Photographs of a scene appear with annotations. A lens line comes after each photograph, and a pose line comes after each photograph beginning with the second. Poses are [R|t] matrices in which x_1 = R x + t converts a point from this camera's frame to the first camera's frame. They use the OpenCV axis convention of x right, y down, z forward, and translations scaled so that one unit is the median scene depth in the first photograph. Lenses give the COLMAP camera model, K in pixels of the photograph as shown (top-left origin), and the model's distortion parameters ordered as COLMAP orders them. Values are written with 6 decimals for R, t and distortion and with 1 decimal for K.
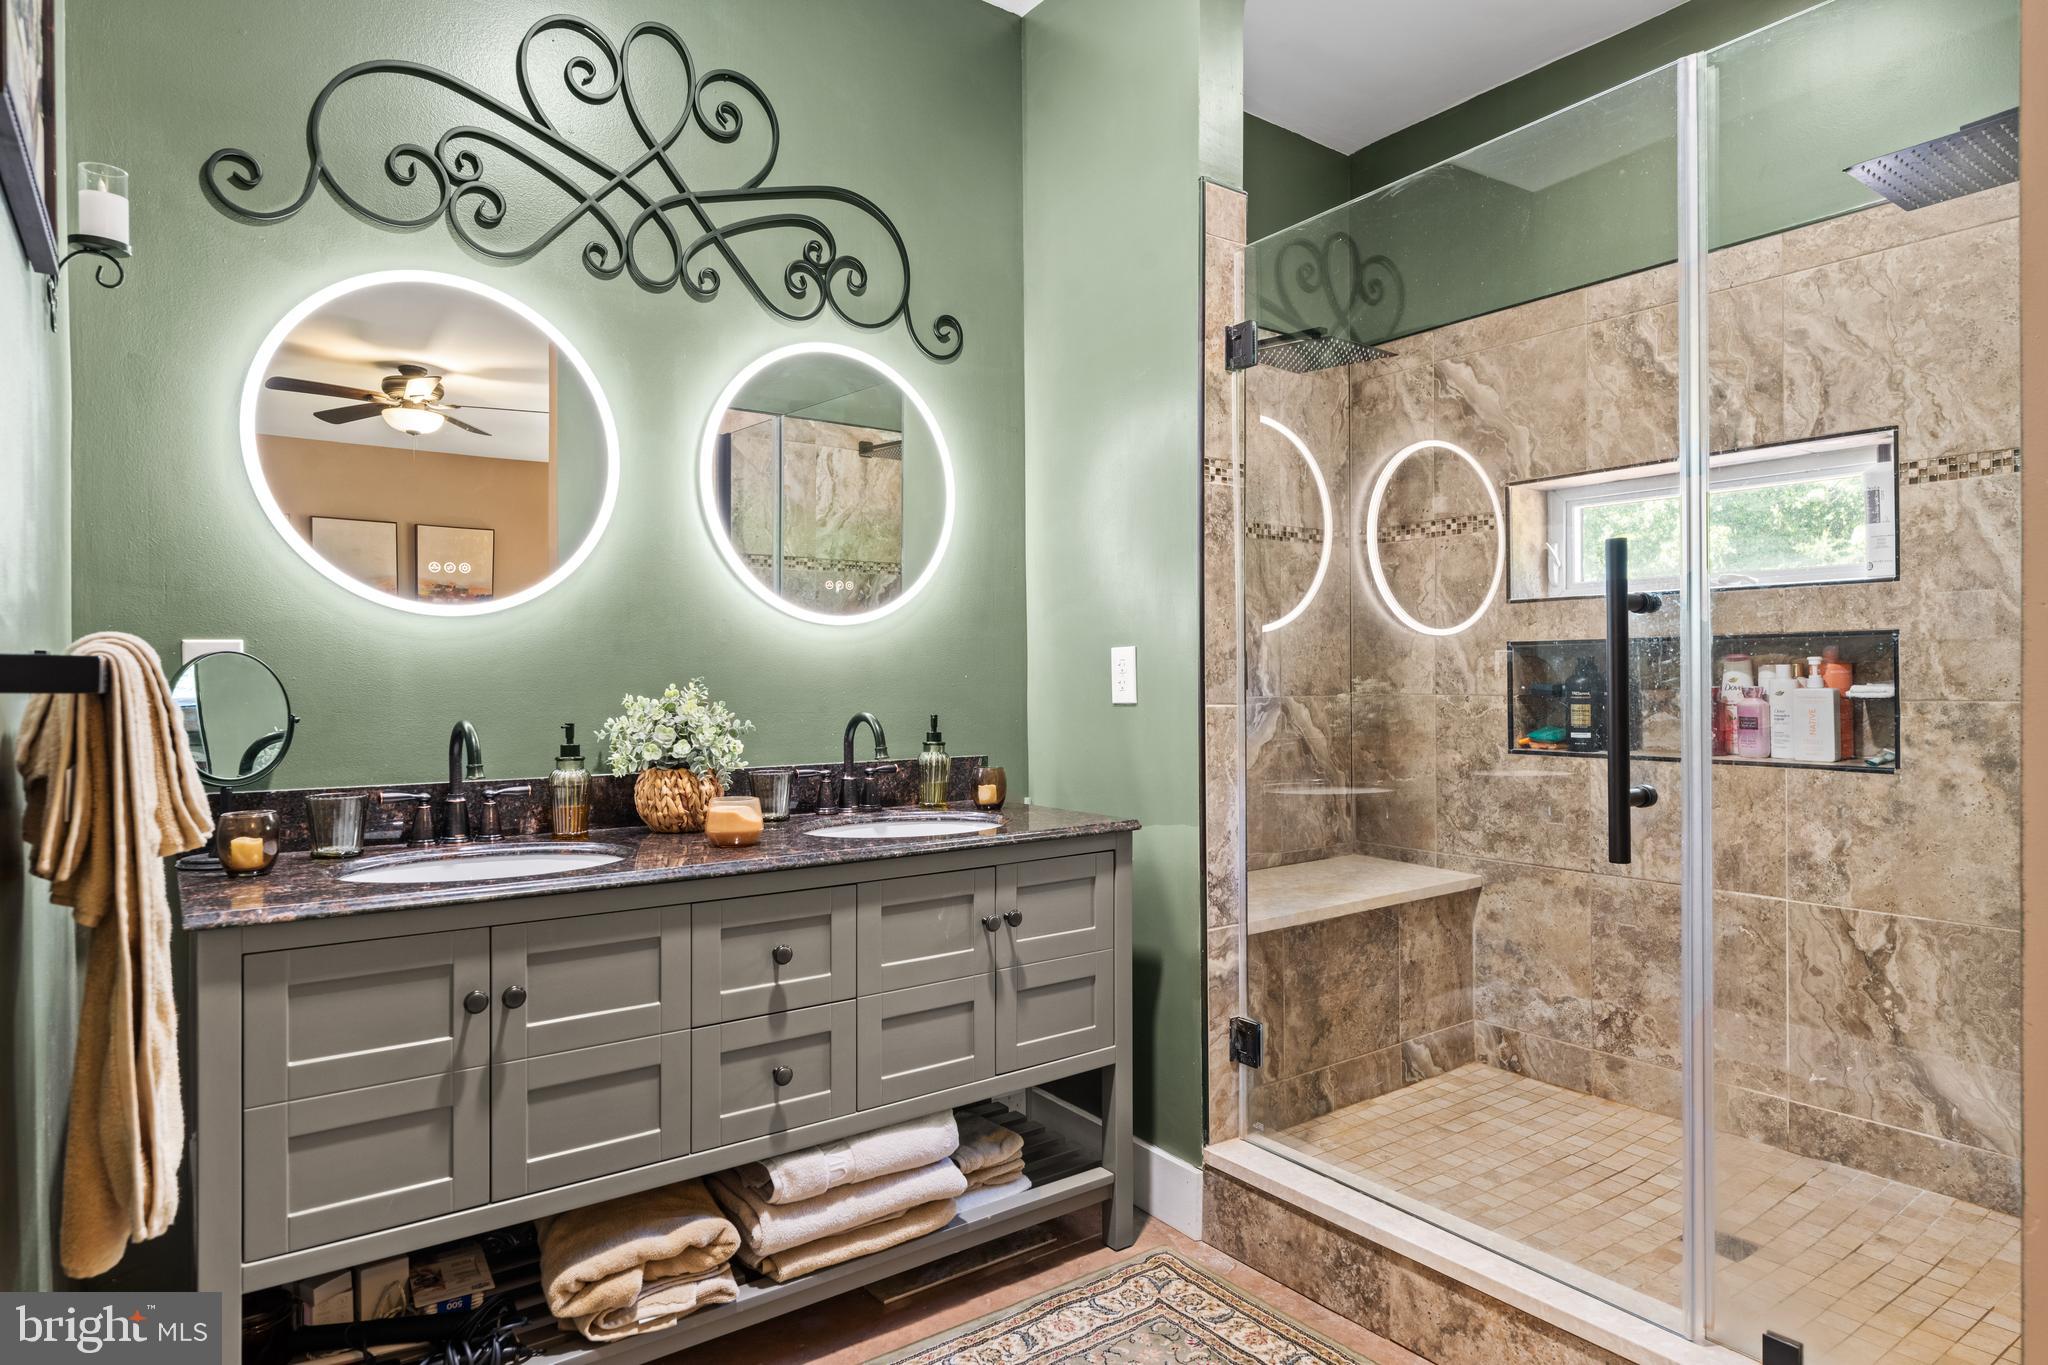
lens RADIAL K [[1158.1, 0, 1049.4], [0, 1158.1, 680.0], [0, 0, 1]] dist [-0.000302, -0.000615]
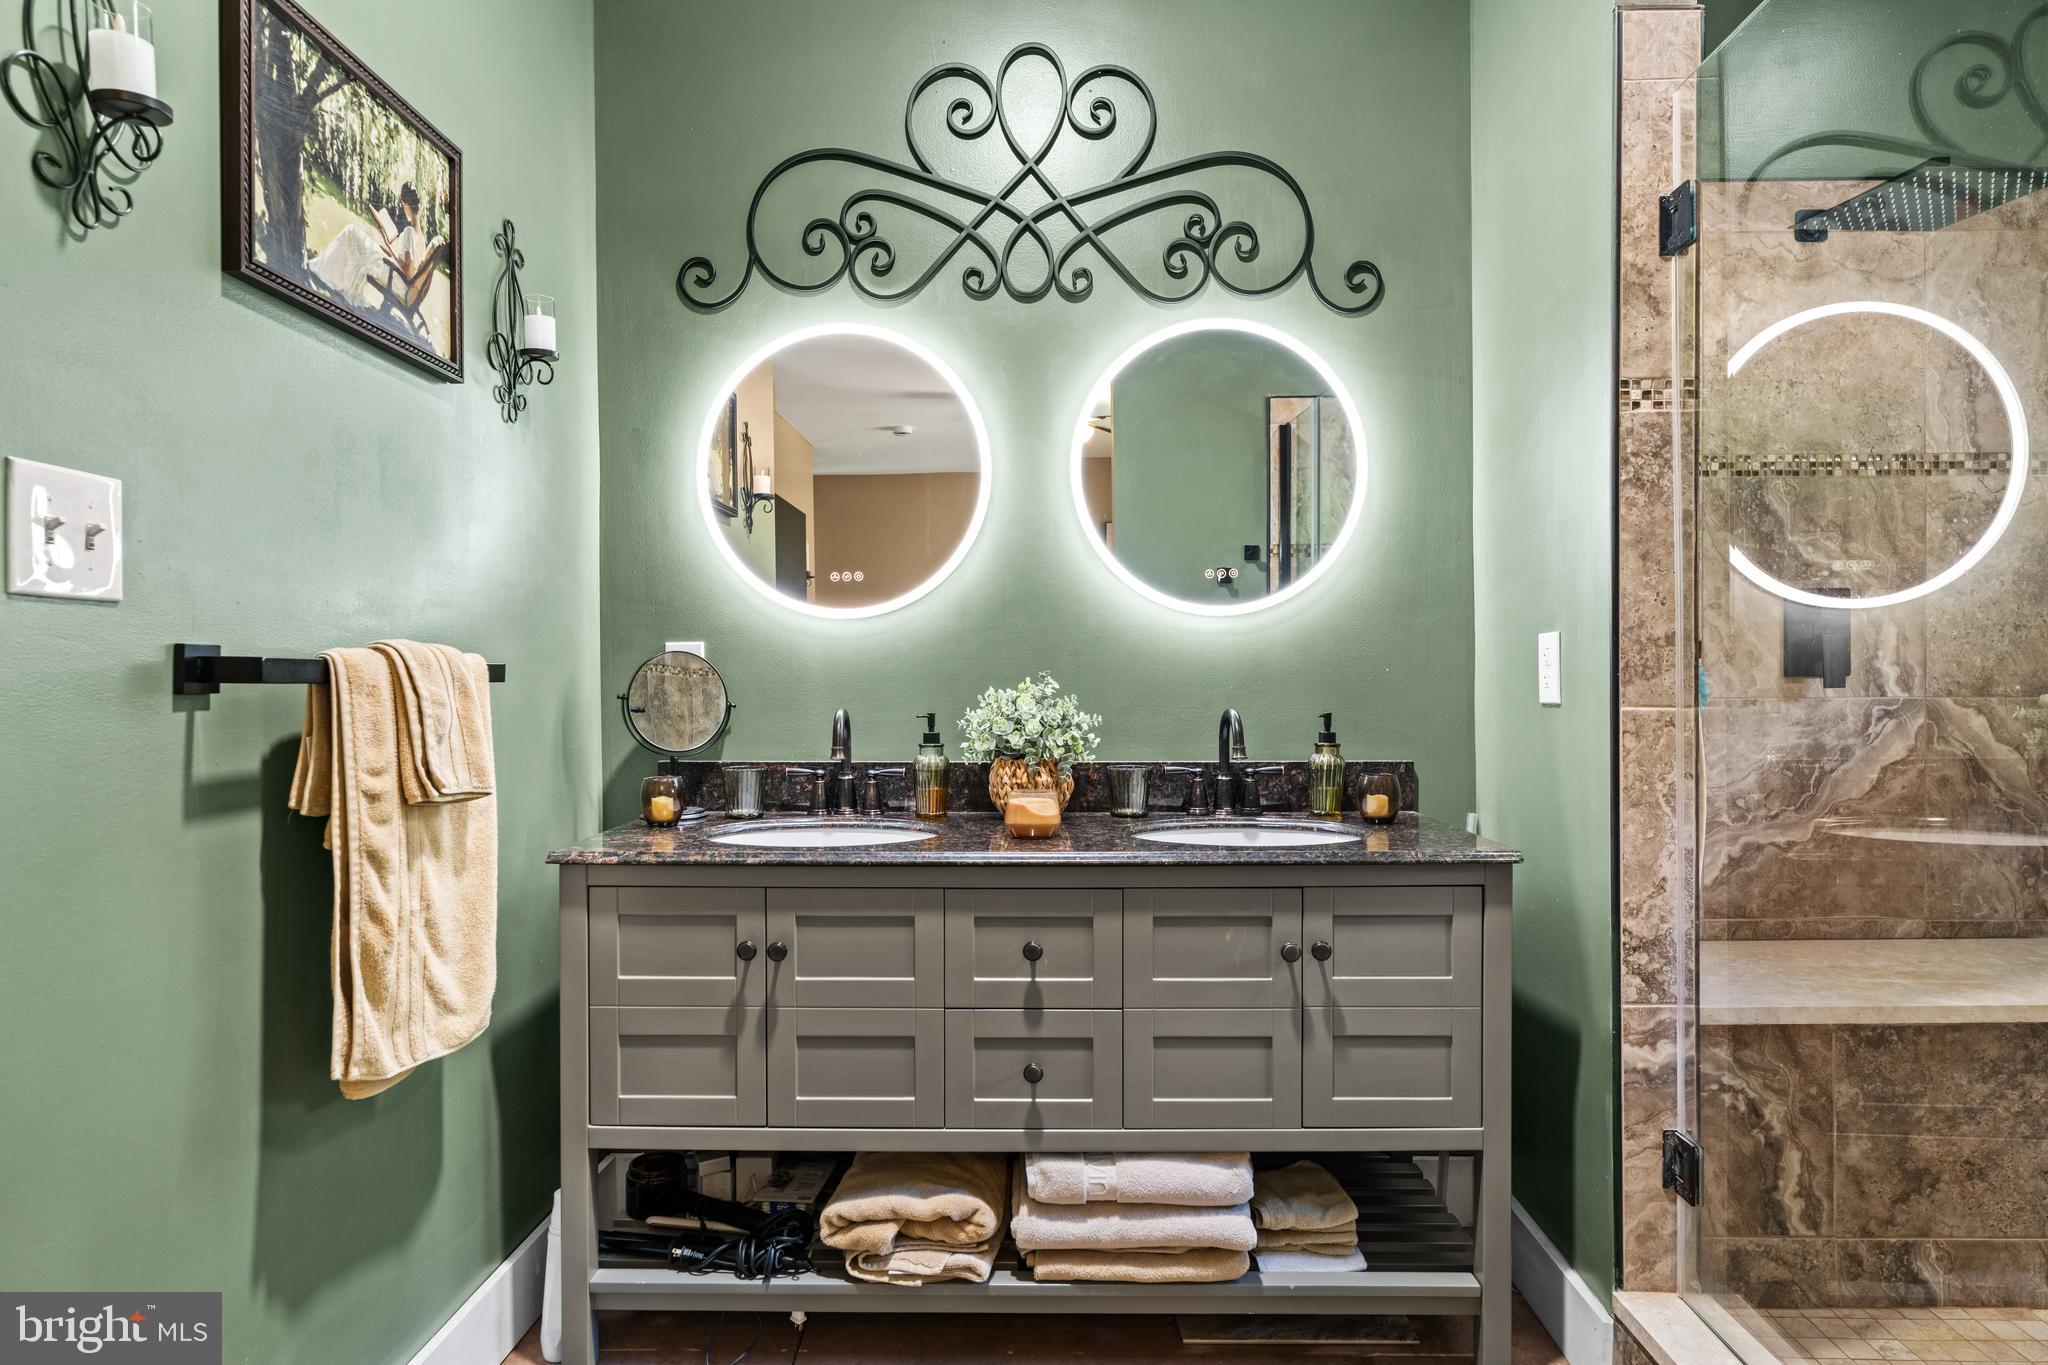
lens RADIAL K [[1158.1, 0, 1049.4], [0, 1158.1, 680.0], [0, 0, 1]] dist [-0.000302, -0.000615]
pose [[0.792419, 0.004310, -0.609962, 0.313817], [-0.000516, 0.999979, 0.006396, -0.000922], [0.609977, -0.004754, 0.792405, 0.183105]]
